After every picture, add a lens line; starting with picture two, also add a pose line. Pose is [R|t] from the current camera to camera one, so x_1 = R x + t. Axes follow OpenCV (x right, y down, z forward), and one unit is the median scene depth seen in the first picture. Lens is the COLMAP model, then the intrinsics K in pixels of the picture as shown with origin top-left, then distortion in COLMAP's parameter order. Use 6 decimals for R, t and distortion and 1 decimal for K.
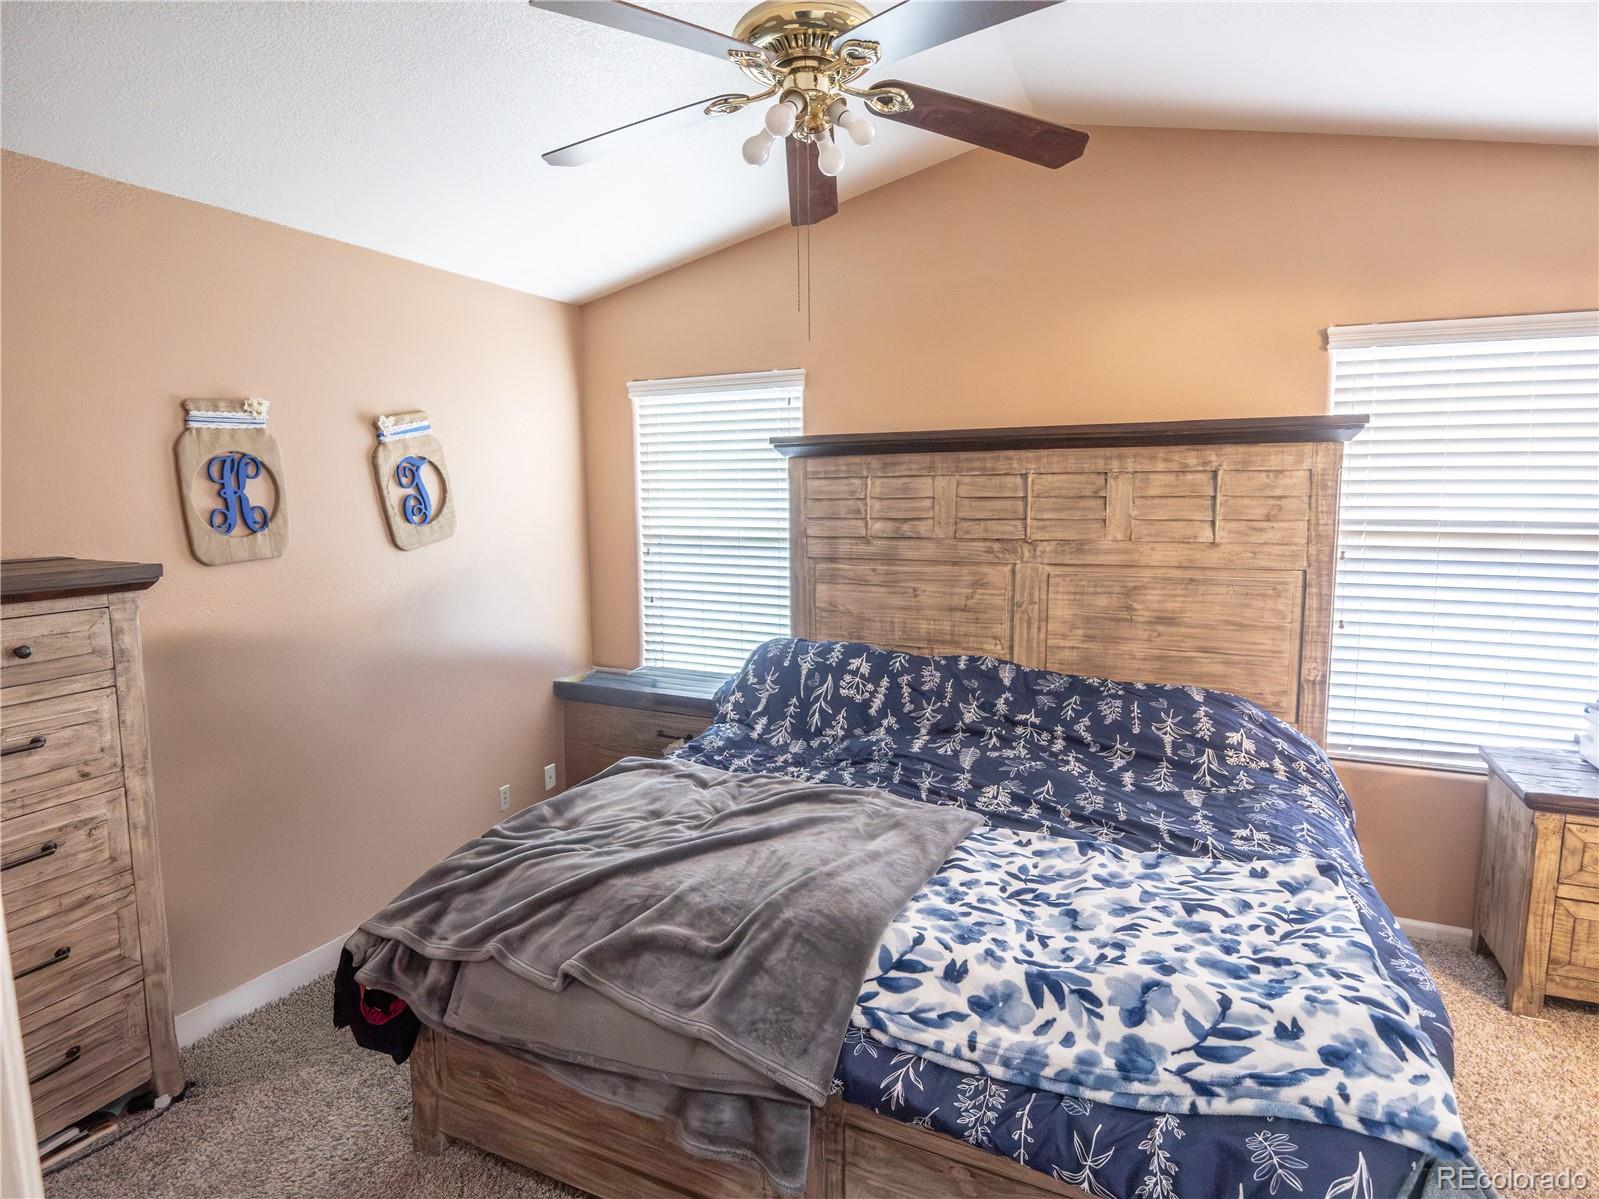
lens RADIAL K [[861.8, 0, 796.3], [0, 861.8, 595.8], [0, 0, 1]] dist [-0.001990, -0.000198]
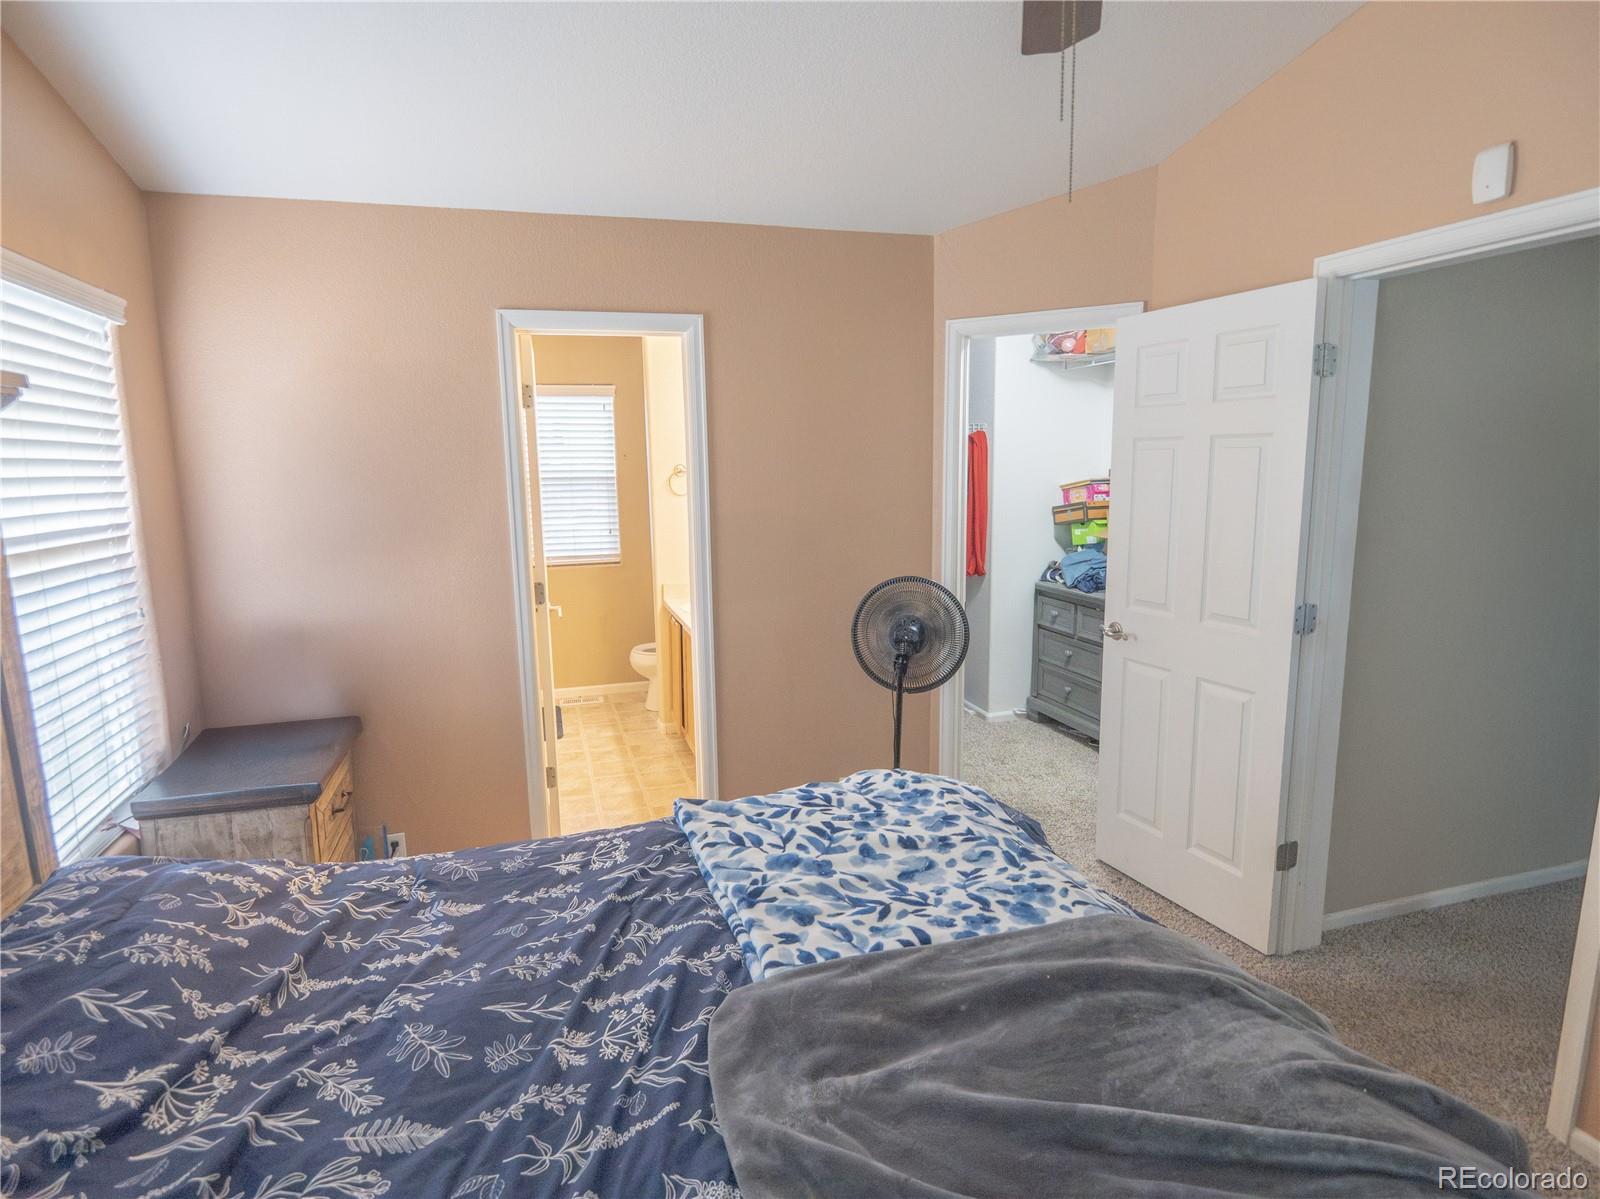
lens RADIAL K [[862.3, 0, 797.2], [0, 862.3, 603.2], [0, 0, 1]] dist [-0.001990, -0.000198]
pose [[-0.674359, -0.097874, 0.731889, -0.301208], [0.114439, 0.965348, 0.234538, -0.194048], [-0.729482, 0.241919, -0.639790, 1.594717]]
